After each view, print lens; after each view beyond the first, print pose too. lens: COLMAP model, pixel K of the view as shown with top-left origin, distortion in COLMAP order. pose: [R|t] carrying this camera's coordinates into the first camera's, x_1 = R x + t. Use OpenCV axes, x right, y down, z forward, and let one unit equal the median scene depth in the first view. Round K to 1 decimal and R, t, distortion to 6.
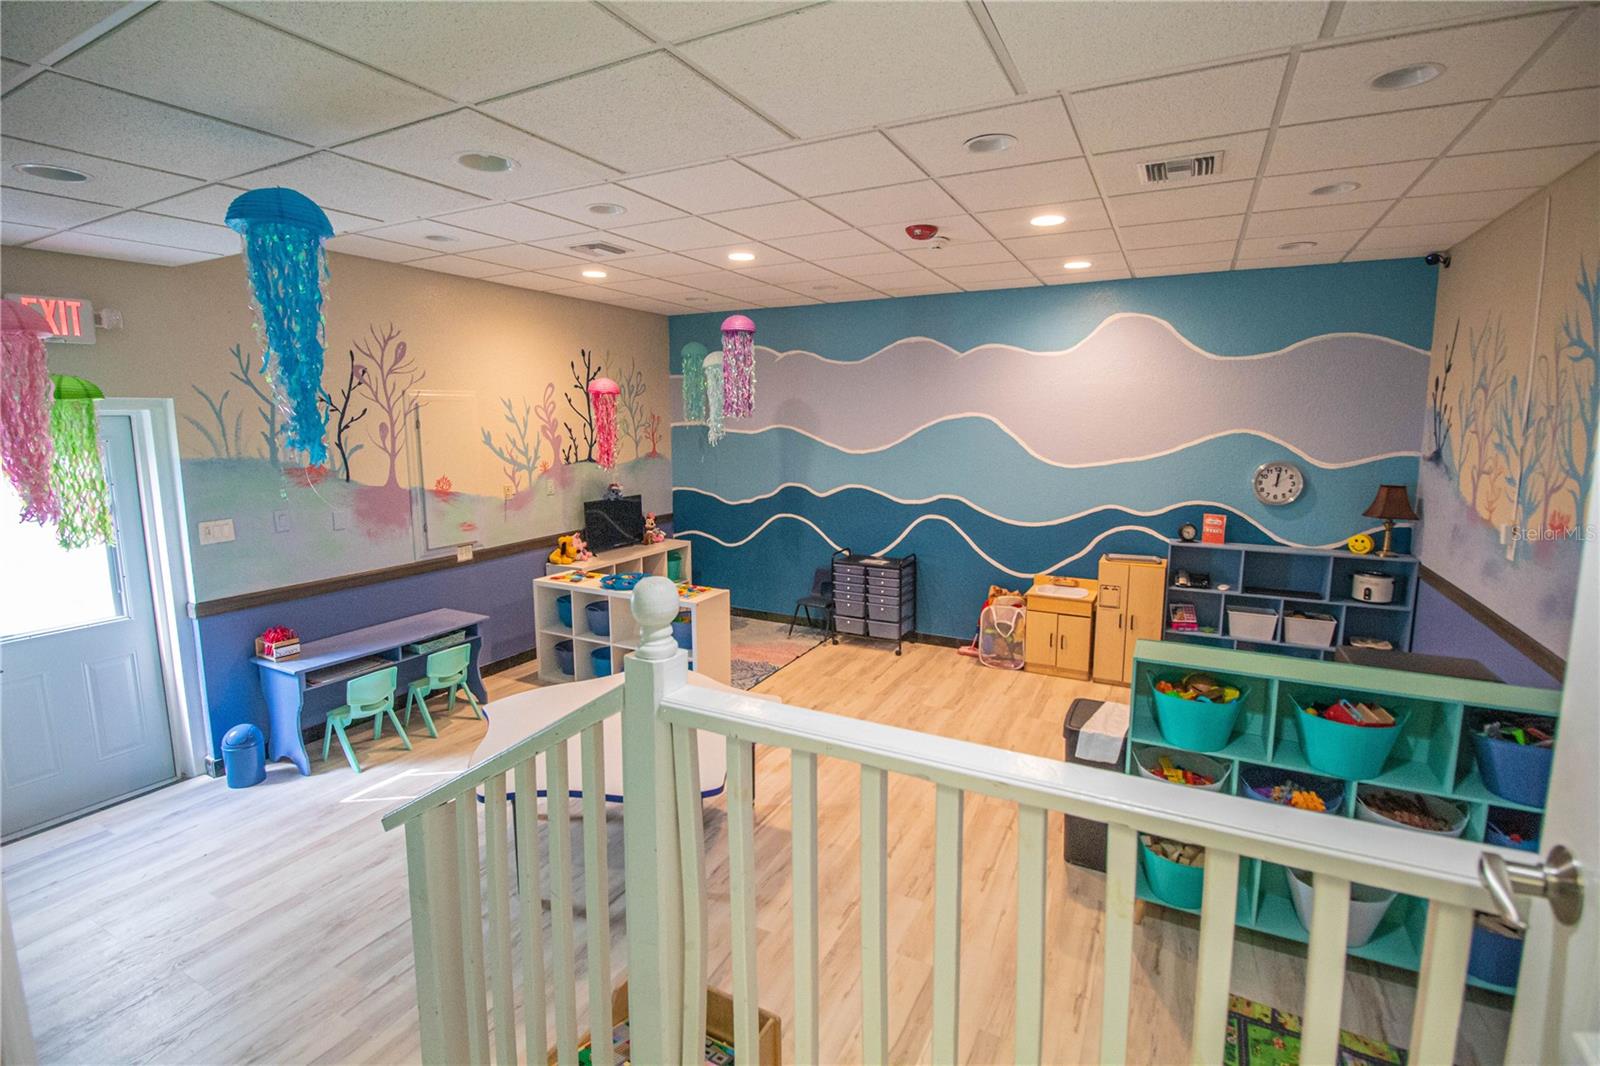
lens RADIAL K [[737.2, 0, 797.6], [0, 737.2, 516.0], [0, 0, 1]] dist [-0.000340, -0.012263]
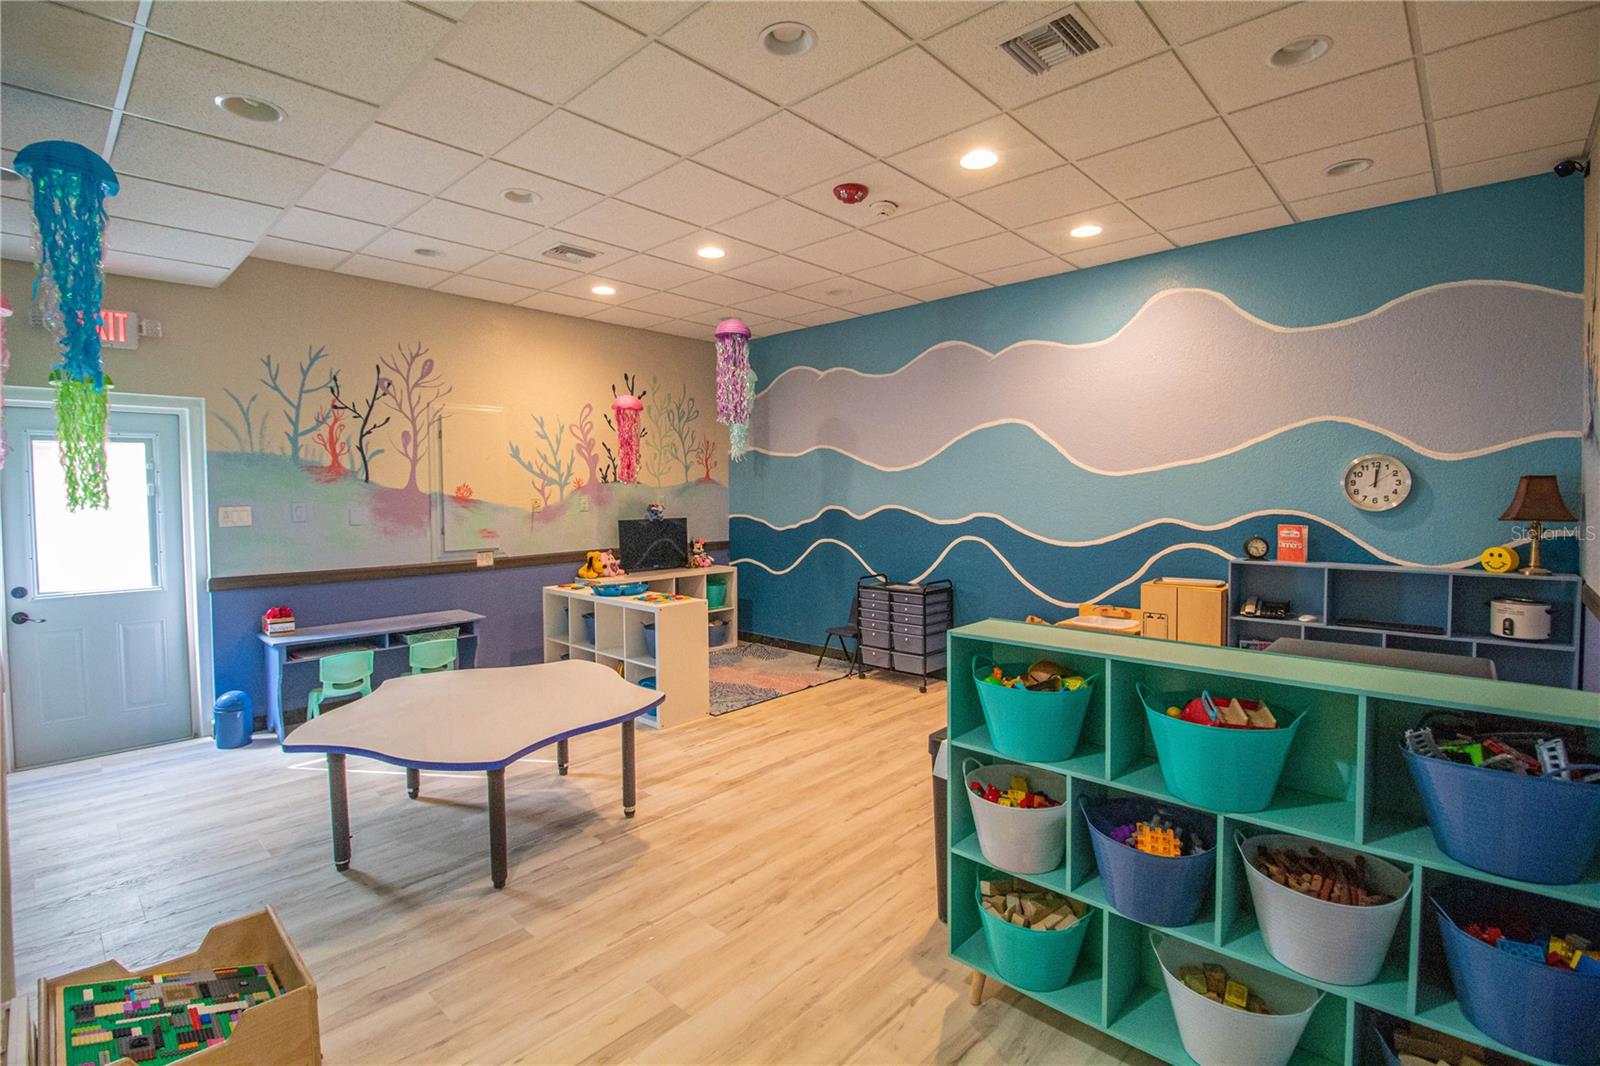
lens RADIAL K [[737.2, 0, 800.0], [0, 737.2, 516.6], [0, 0, 1]] dist [-0.000340, -0.012263]
pose [[0.964290, 0.003795, -0.264822, 0.271002], [-0.029821, 0.995095, -0.094326, 0.079574], [0.263165, 0.098855, 0.959673, 0.109486]]
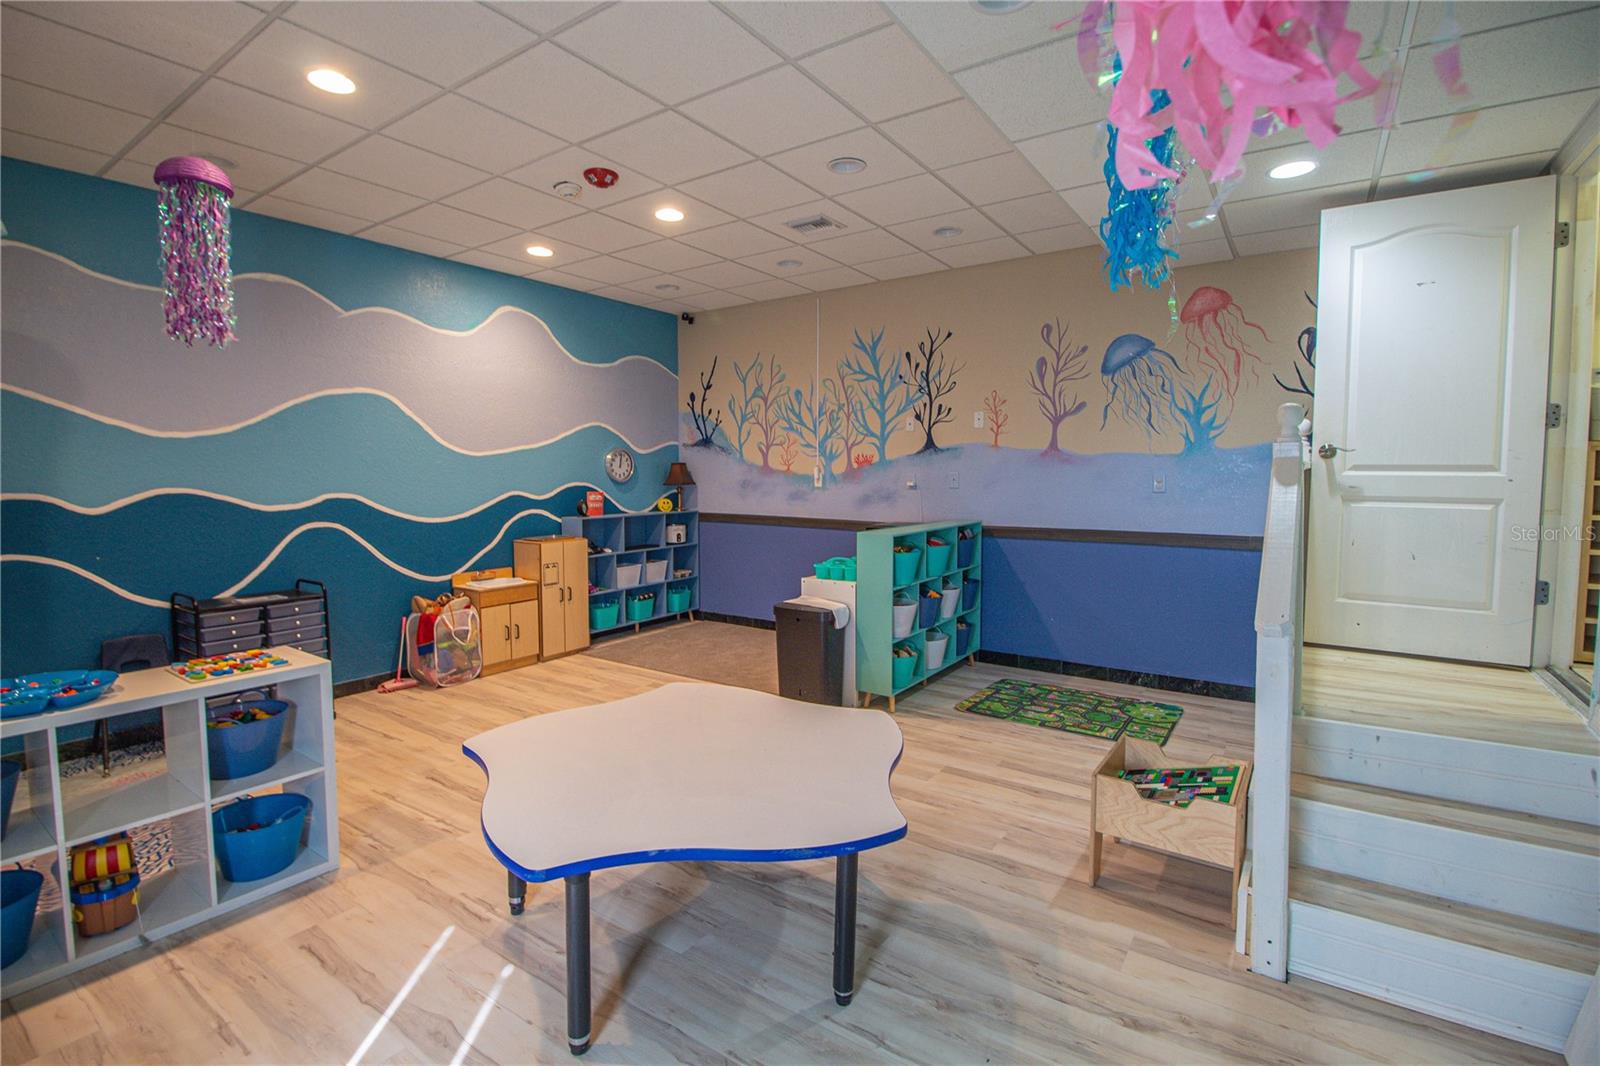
lens RADIAL K [[737.2, 0, 801.9], [0, 737.2, 514.9], [0, 0, 1]] dist [-0.000340, -0.012263]
pose [[0.116832, -0.057740, 0.991472, -0.594539], [0.133413, 0.990173, 0.041943, 0.030285], [-0.984150, 0.127375, 0.123387, 0.526970]]
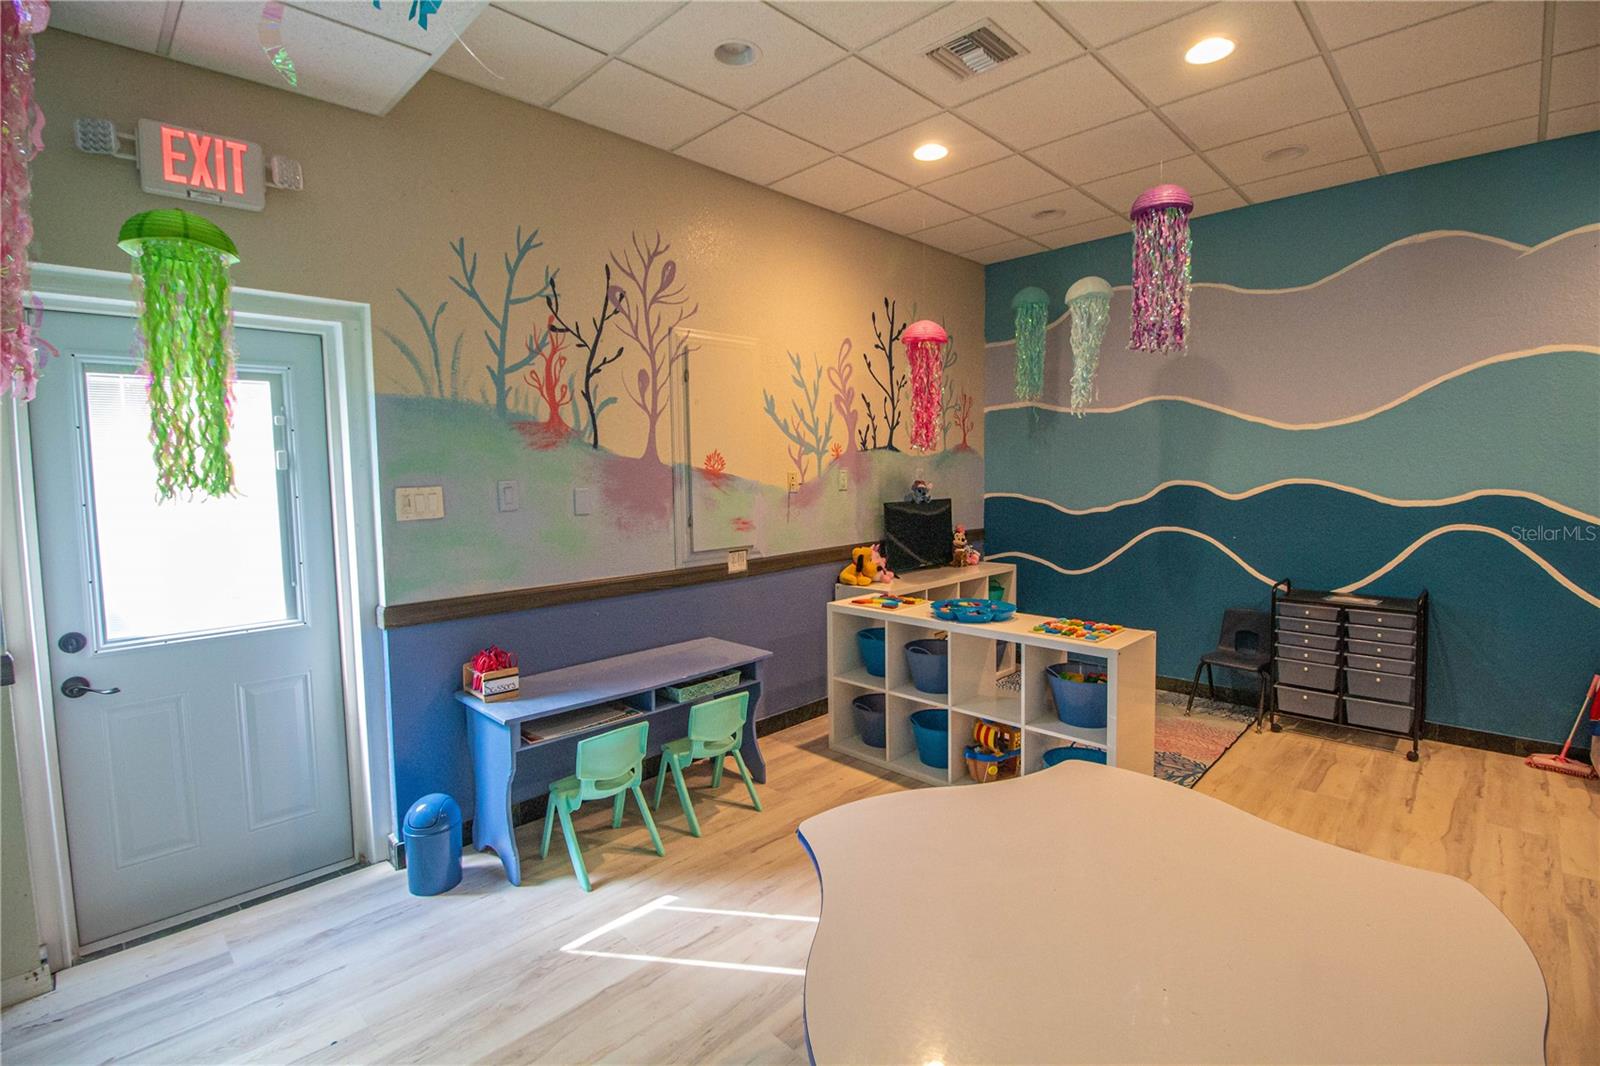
lens RADIAL K [[737.2, 0, 800.2], [0, 737.2, 517.1], [0, 0, 1]] dist [-0.000340, -0.012263]
pose [[0.957434, 0.007155, -0.288564, -0.195056], [-0.025961, 0.997776, -0.061398, 0.052238], [0.287483, 0.066276, 0.955490, 0.344239]]
